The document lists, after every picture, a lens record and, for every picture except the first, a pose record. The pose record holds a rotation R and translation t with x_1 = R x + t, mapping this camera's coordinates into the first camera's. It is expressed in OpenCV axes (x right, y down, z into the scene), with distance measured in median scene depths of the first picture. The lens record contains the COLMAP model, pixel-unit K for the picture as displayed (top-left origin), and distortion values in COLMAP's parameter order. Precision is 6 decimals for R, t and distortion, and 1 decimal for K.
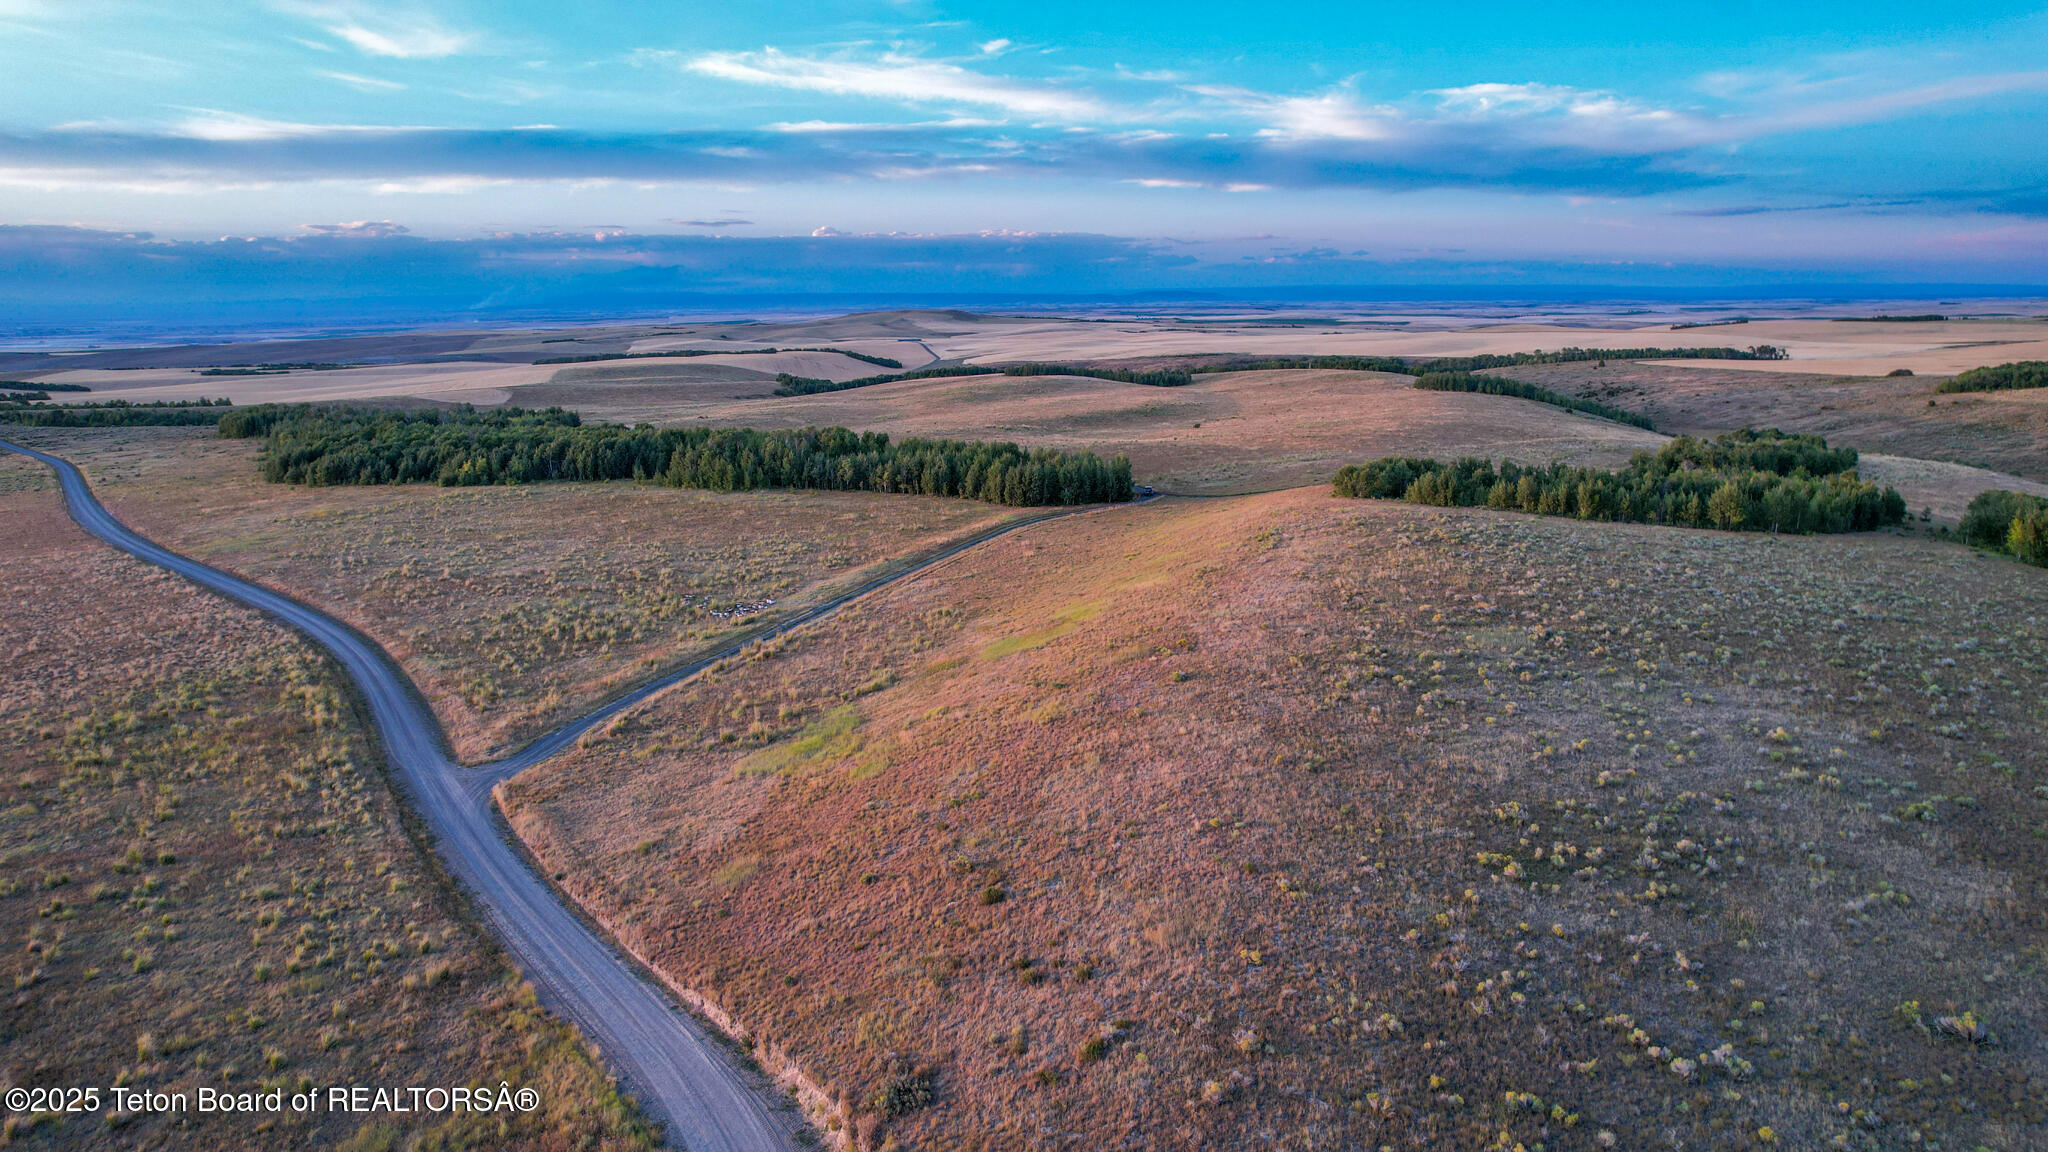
lens RADIAL K [[1378.5, 0, 1026.4], [0, 1378.5, 576.3], [0, 0, 1]] dist [-0.079074, 0.067732]
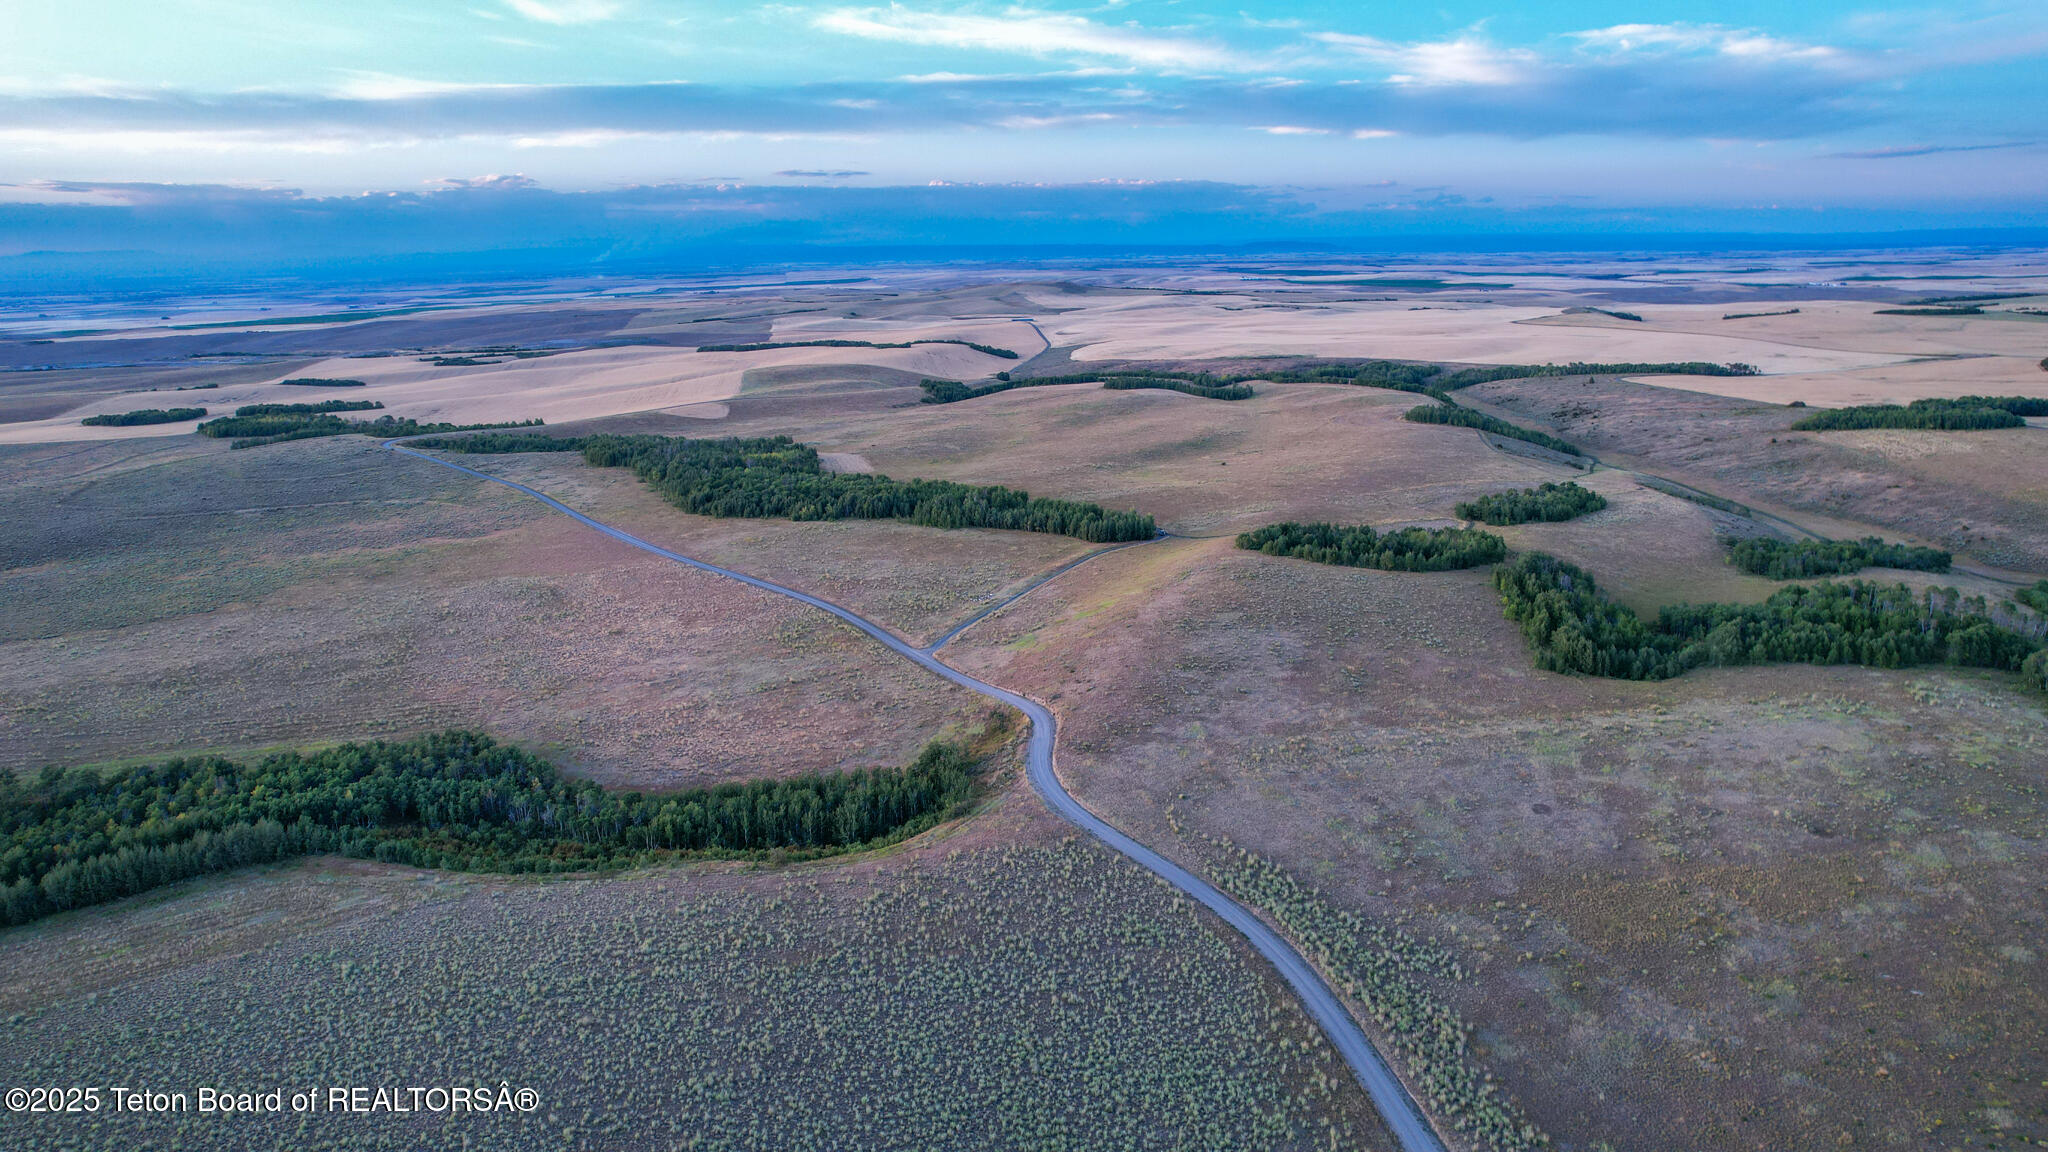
lens RADIAL K [[1378.5, 0, 1022.9], [0, 1378.5, 575.0], [0, 0, 1]] dist [-0.079074, 0.067732]
pose [[0.996778, 0.014755, -0.078839, 0.042331], [-0.012012, 0.999310, 0.035150, -0.063006], [0.079304, -0.034089, 0.996267, -0.898296]]
